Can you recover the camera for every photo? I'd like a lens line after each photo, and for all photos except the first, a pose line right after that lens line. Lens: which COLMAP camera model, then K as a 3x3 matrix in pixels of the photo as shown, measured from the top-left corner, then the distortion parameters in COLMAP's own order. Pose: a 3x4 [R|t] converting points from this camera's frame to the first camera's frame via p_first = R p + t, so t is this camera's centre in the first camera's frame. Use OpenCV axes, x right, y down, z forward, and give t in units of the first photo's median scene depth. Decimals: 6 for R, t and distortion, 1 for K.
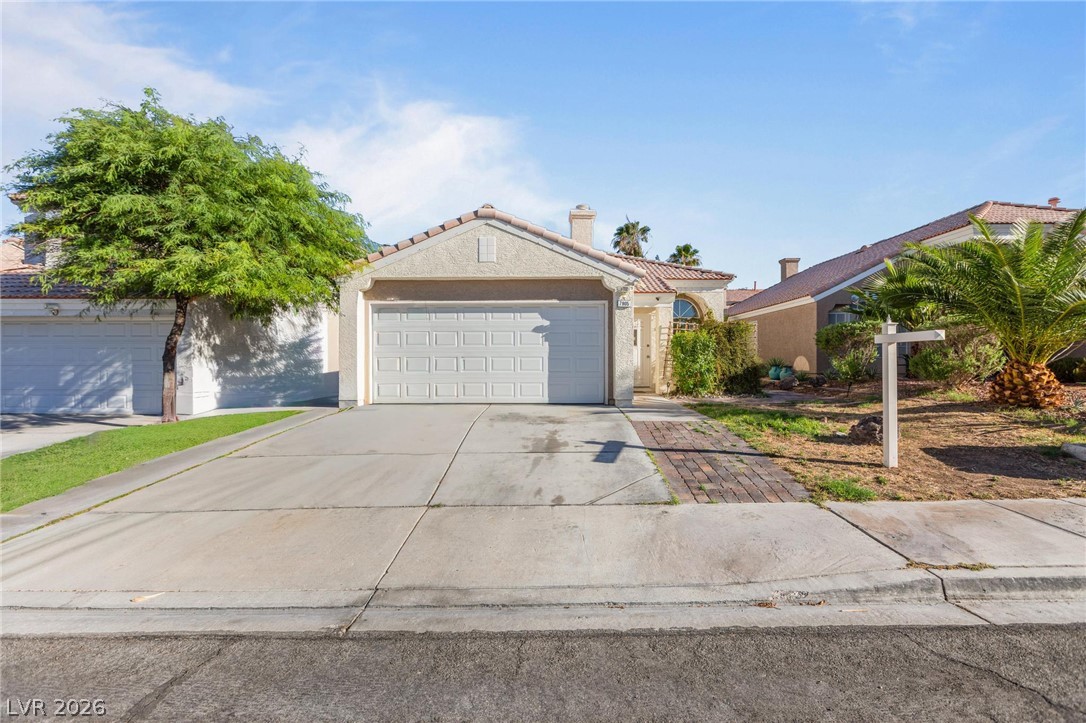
lens RADIAL K [[500.1, 0, 543.1], [0, 500.1, 365.2], [0, 0, 1]] dist [-0.003265, -0.001639]
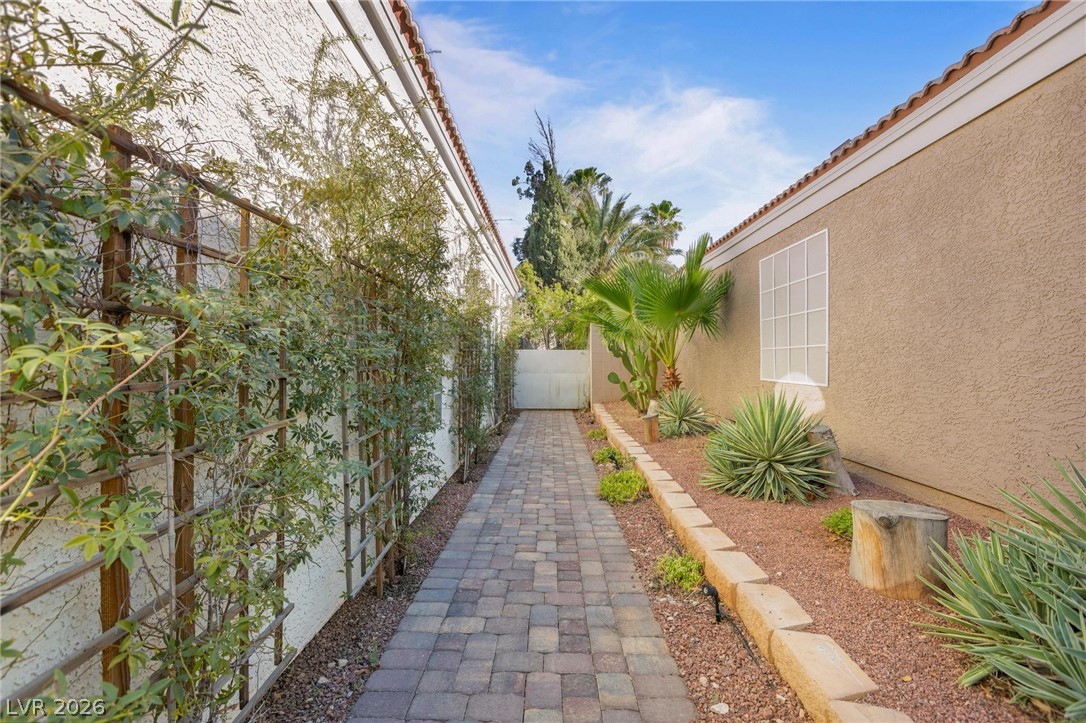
lens RADIAL K [[500.1, 0, 541.7], [0, 500.1, 360.7], [0, 0, 1]] dist [-0.003265, -0.001639]
pose [[1.000000, 0.000698, -0.000020, 0.487558], [-0.000698, 0.999989, -0.004631, -0.045671], [0.000016, 0.004631, 0.999989, 1.254145]]
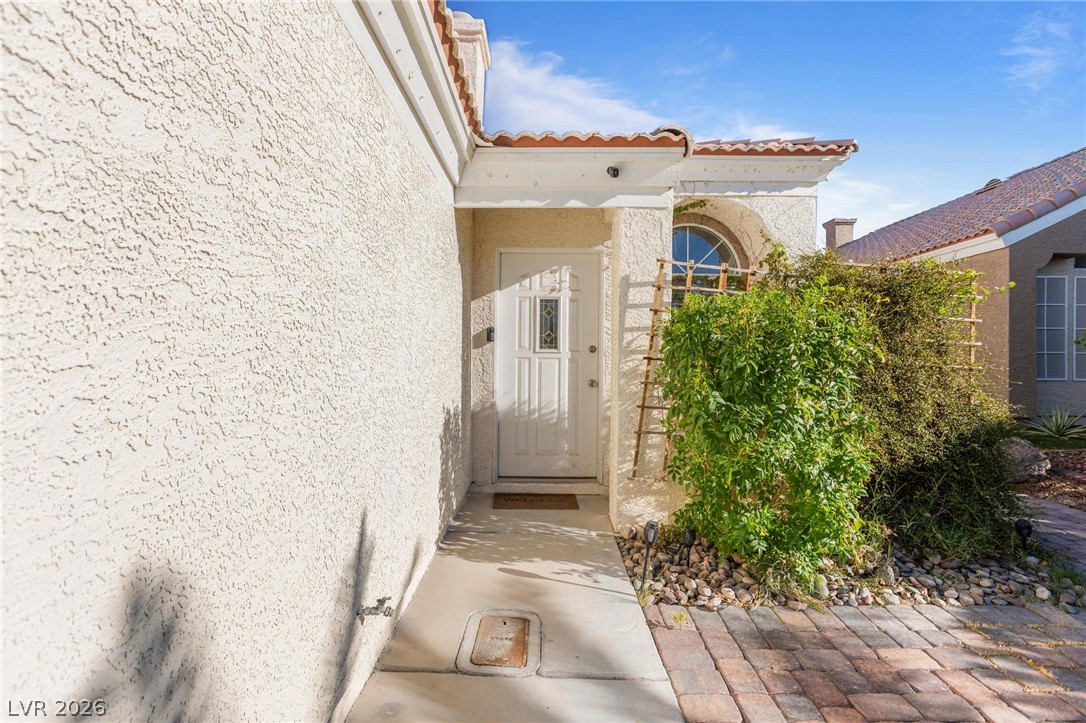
lens RADIAL K [[500.1, 0, 541.7], [0, 500.1, 356.8], [0, 0, 1]] dist [-0.003265, -0.001639]
pose [[0.999914, 0.009692, 0.008885, 0.188331], [-0.009568, 0.999858, -0.013894, -0.031522], [-0.009018, 0.013808, 0.999864, 0.734549]]
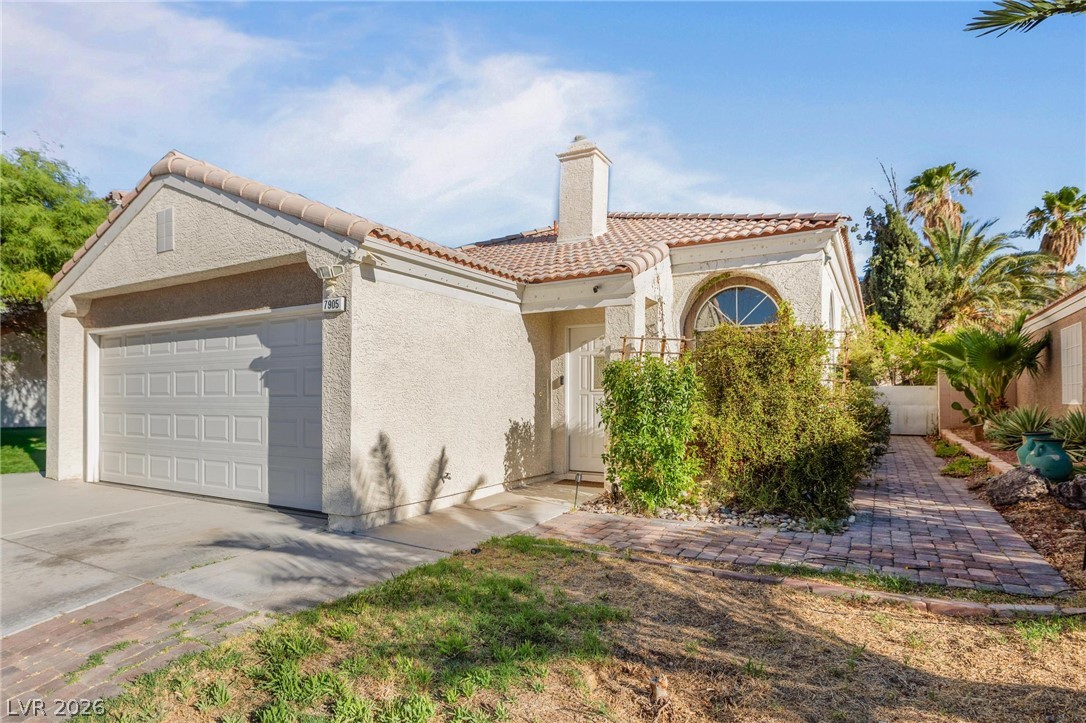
lens RADIAL K [[623.7, 0, 478.7], [0, 623.7, 392.3], [0, 0, 1]] dist [-0.004670, -0.003880]
pose [[0.848740, -0.003328, -0.528800, 0.439340], [-0.006003, 0.999855, -0.015928, -0.026617], [0.528777, 0.016693, 0.848597, 0.448880]]
